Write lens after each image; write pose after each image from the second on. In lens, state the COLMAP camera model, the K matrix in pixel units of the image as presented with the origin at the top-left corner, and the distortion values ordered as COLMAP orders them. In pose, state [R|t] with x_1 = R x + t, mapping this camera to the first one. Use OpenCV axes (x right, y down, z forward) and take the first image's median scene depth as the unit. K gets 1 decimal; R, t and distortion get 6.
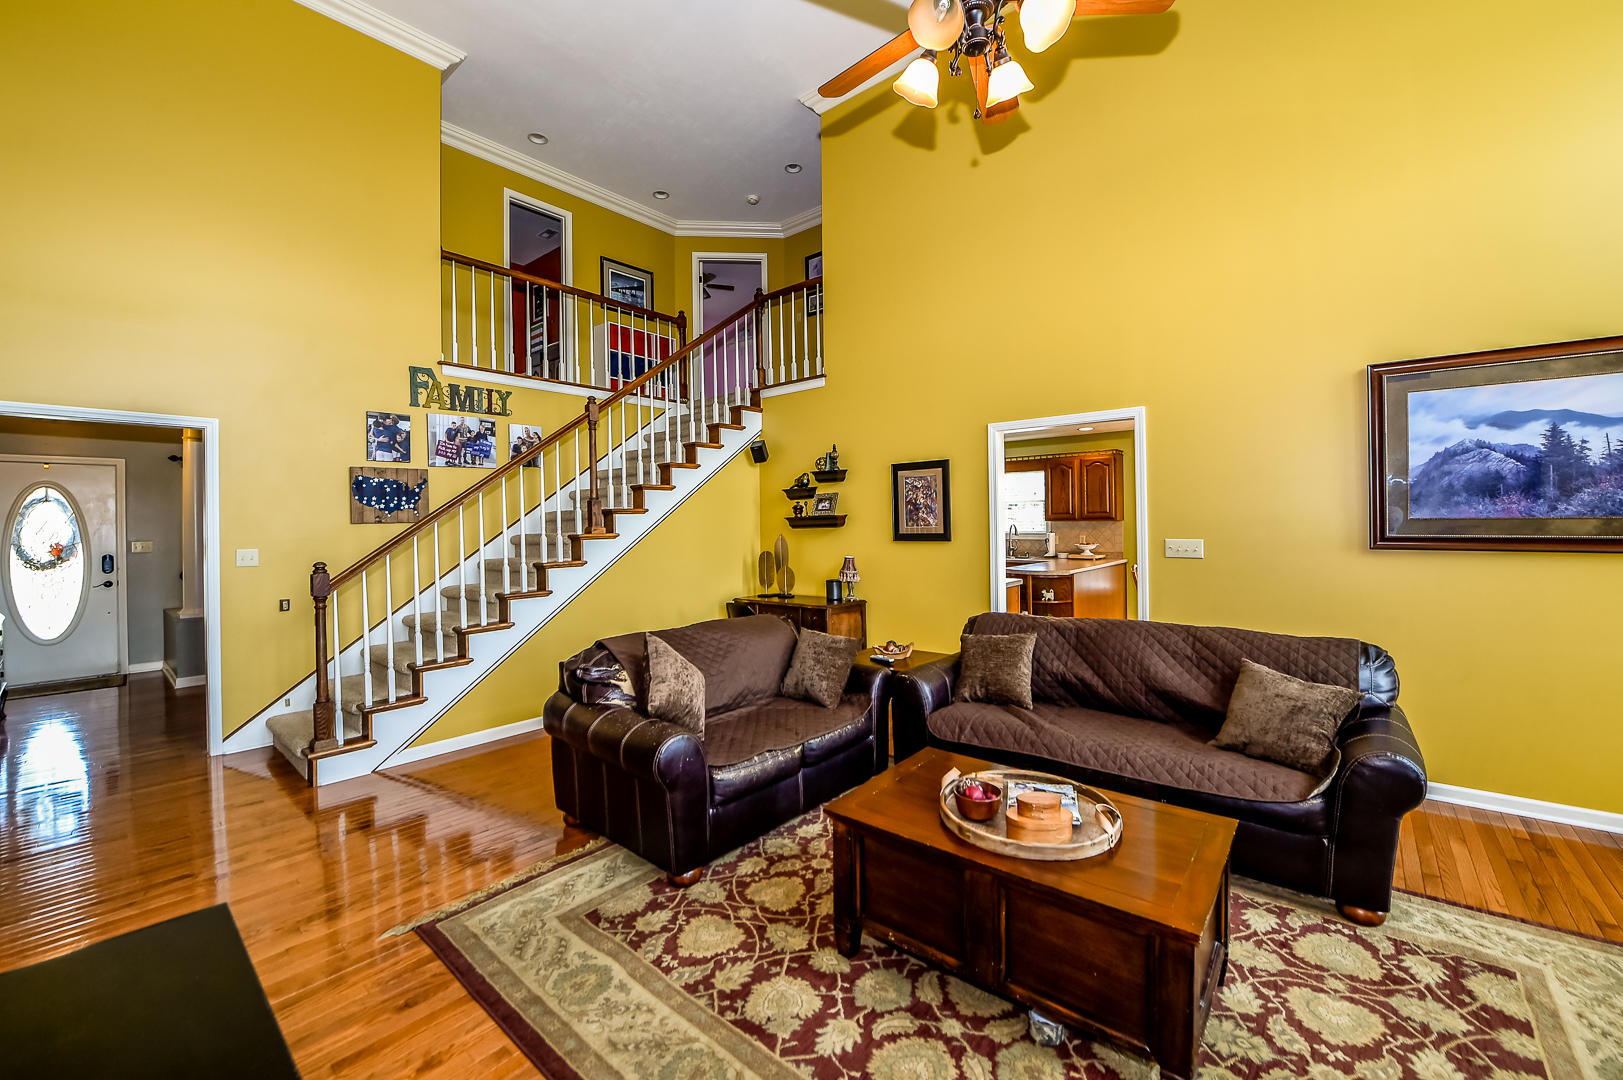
lens RADIAL K [[718.1, 0, 811.5], [0, 718.1, 540.0], [0, 0, 1]] dist [0.000517, 0.000073]
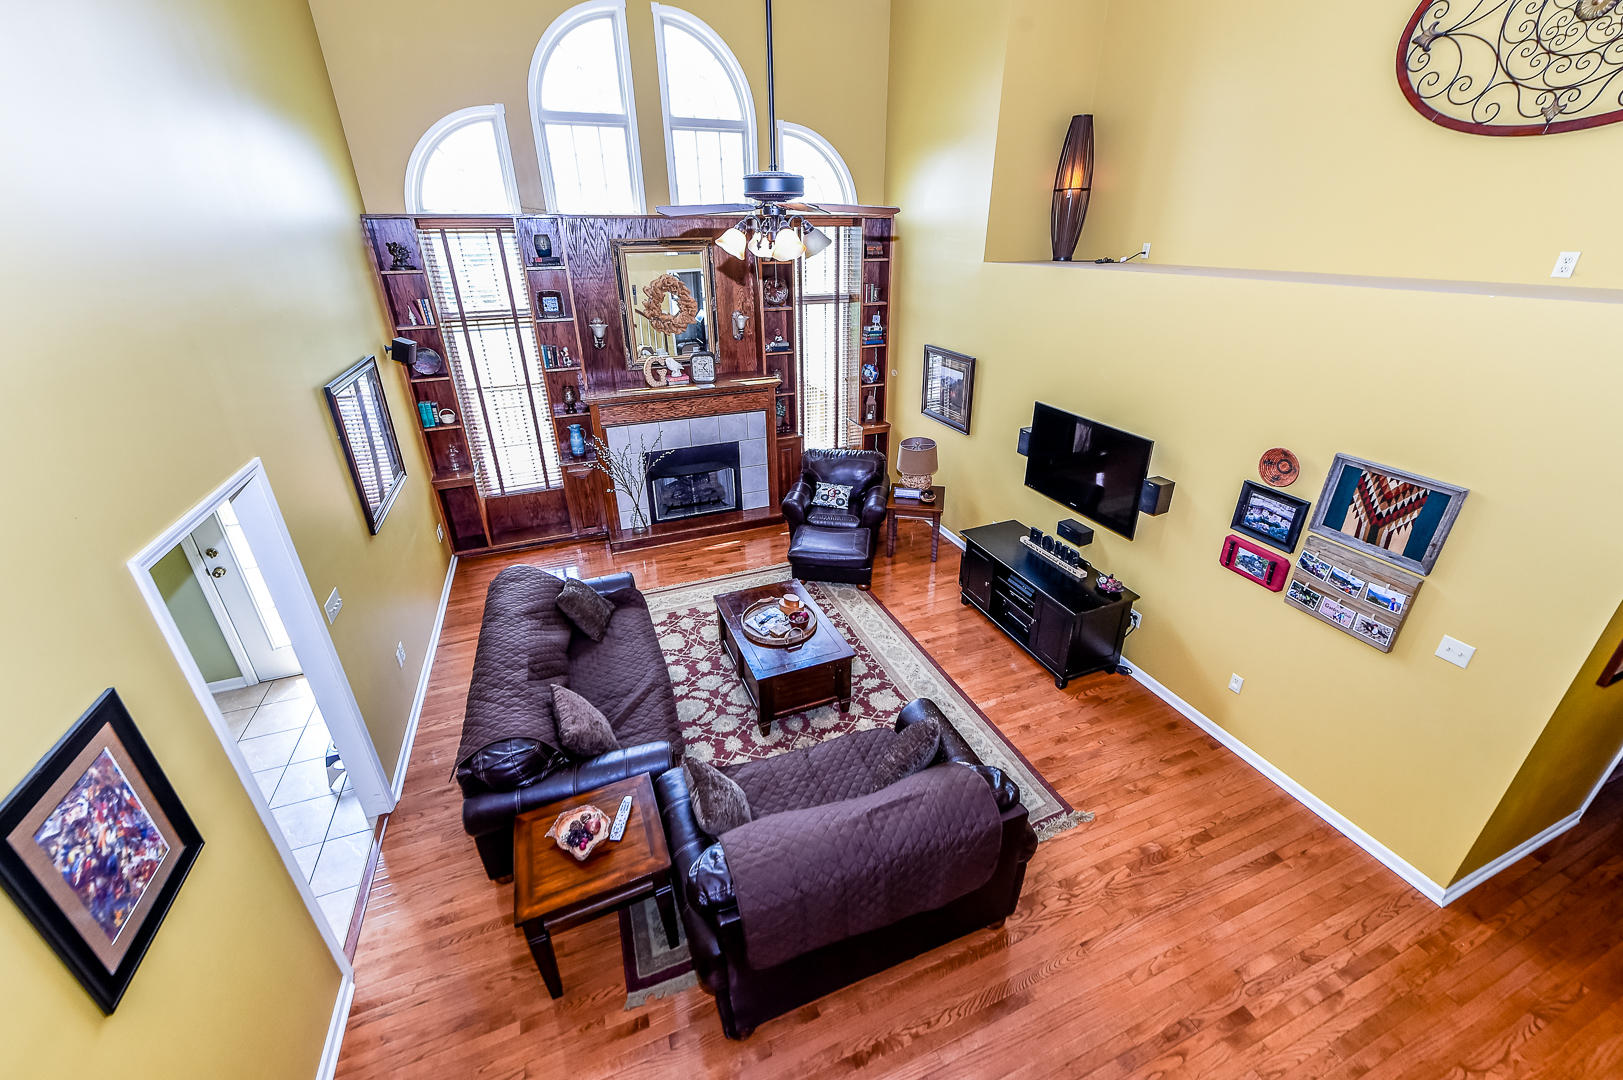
lens RADIAL K [[654.7, 0, 811.5], [0, 654.7, 540.0], [0, 0, 1]] dist [-0.000241, 0.000027]
pose [[-0.893707, -0.189681, 0.406582, -0.248436], [0.009080, 0.898399, 0.439086, -0.324211], [-0.448560, 0.396106, -0.801183, 1.078078]]
